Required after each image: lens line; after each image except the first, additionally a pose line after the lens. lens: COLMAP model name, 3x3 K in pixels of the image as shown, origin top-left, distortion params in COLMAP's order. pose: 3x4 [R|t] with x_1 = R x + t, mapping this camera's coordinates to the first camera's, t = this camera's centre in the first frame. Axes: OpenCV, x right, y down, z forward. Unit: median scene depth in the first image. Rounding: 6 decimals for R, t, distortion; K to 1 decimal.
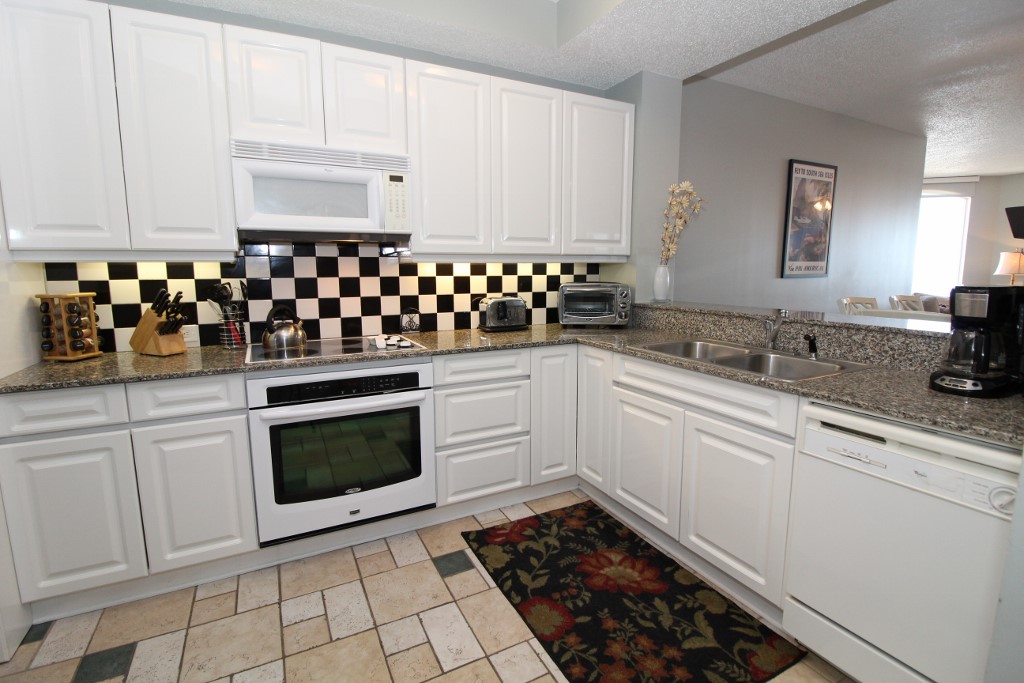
lens RADIAL K [[472.4, 0, 512.1], [0, 472.4, 332.1], [0, 0, 1]] dist [-0.003423, -0.010624]
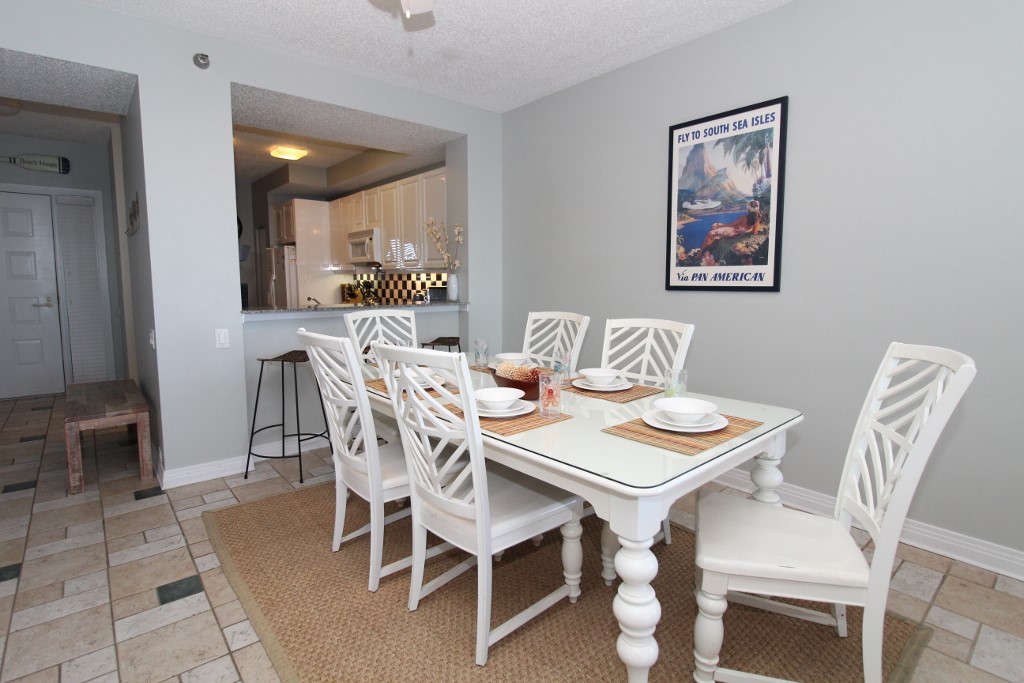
lens RADIAL K [[509.6, 0, 513.4], [0, 509.6, 327.2], [0, 0, 1]] dist [0.001207, 0.000050]
pose [[0.228421, 0.099392, -0.968476, 2.493918], [-0.128938, 0.989101, 0.071097, -0.161996], [0.964986, 0.108633, 0.238747, 1.147606]]
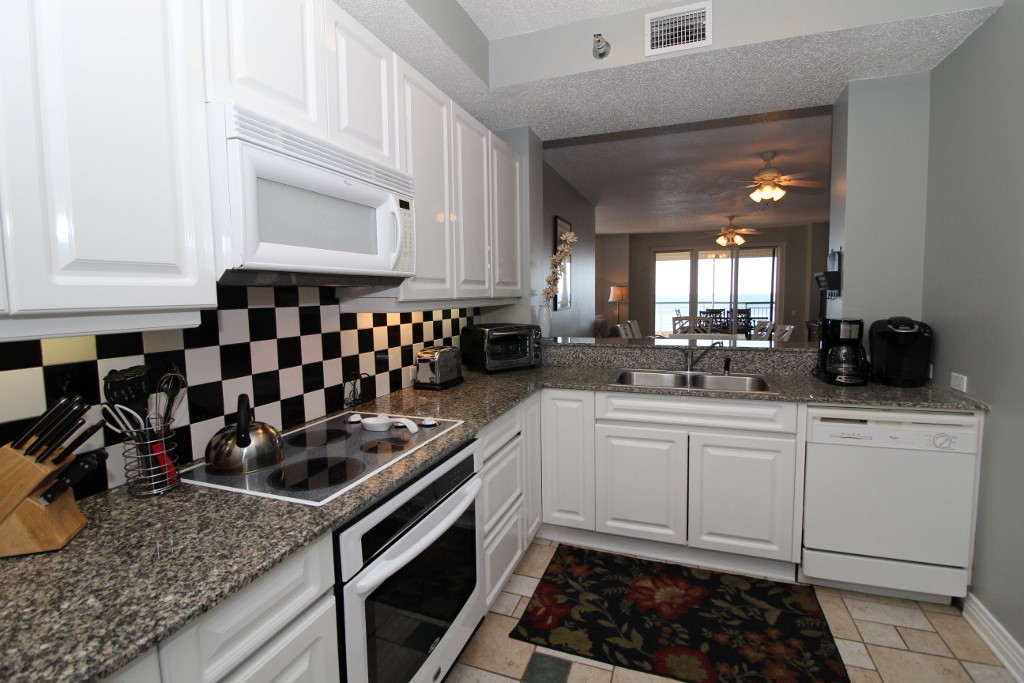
lens RADIAL K [[472.4, 0, 512.1], [0, 472.4, 332.1], [0, 0, 1]] dist [-0.003423, -0.010624]
pose [[0.739009, -0.061447, 0.670888, -0.647076], [0.102630, 0.994477, -0.021966, -0.089180], [-0.665833, 0.085086, 0.741233, 0.348009]]
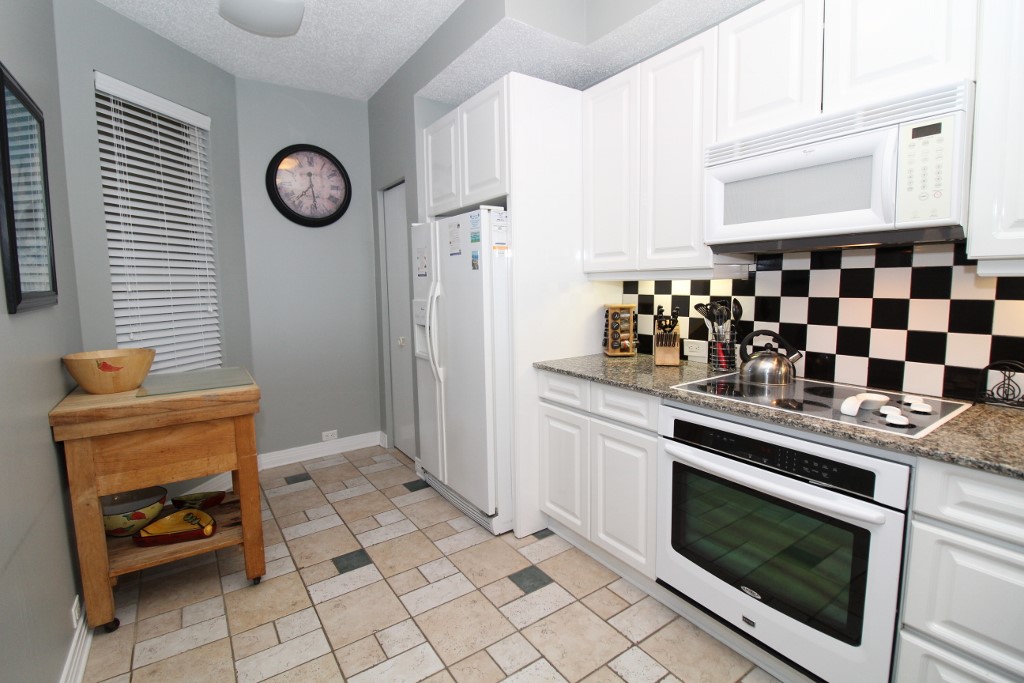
lens RADIAL K [[472.4, 0, 512.1], [0, 472.4, 332.1], [0, 0, 1]] dist [-0.003423, -0.010624]
pose [[0.125409, 0.104426, -0.986594, 0.273900], [-0.118188, 0.988936, 0.089650, -0.078087], [0.985040, 0.105360, 0.136363, 0.465474]]
